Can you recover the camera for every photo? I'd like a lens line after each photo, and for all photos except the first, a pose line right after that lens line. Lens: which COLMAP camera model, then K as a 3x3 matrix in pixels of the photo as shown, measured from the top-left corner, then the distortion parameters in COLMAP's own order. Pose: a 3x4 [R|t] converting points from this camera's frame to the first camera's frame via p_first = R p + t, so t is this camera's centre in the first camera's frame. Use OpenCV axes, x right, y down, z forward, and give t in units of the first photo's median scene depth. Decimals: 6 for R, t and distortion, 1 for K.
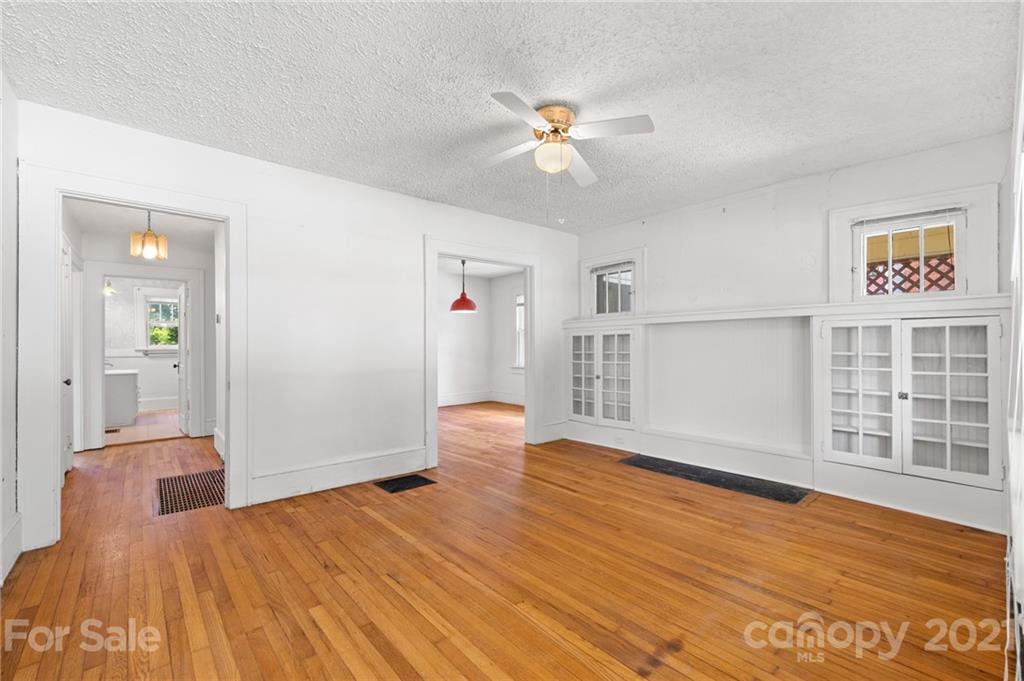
lens RADIAL K [[435.9, 0, 511.2], [0, 435.9, 344.8], [0, 0, 1]] dist [-0.002324, 0.000274]
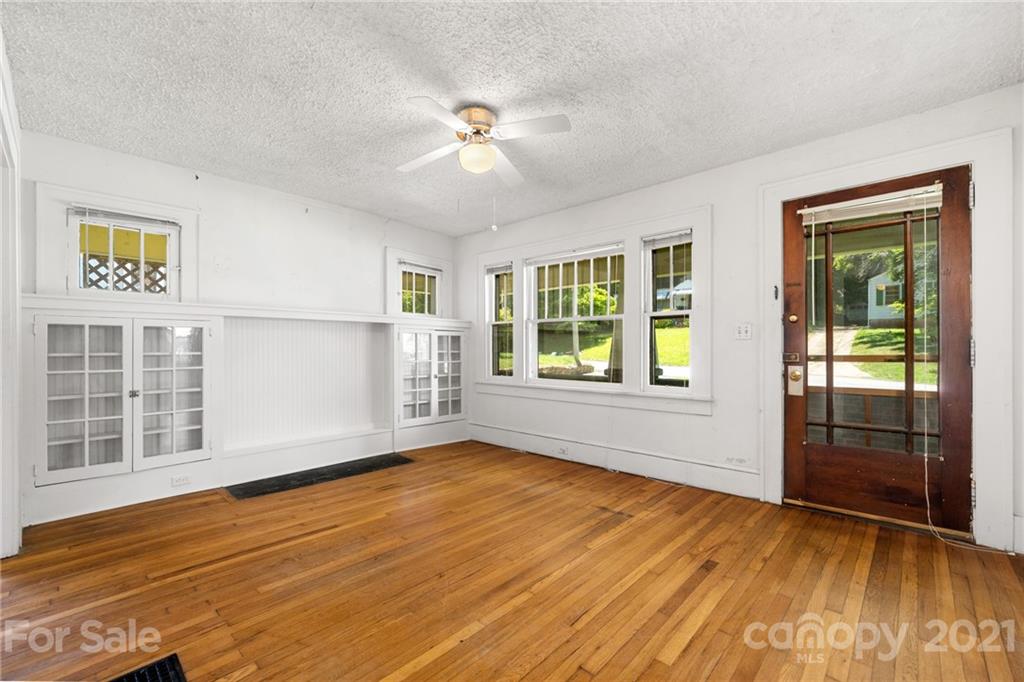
lens RADIAL K [[443.4, 0, 510.2], [0, 443.4, 347.5], [0, 0, 1]] dist [0.000539, -0.000073]
pose [[-0.114208, 0.001899, 0.993455, -0.719758], [-0.008064, 0.999963, -0.002839, 0.007491], [-0.993424, -0.008336, -0.114189, 0.797020]]
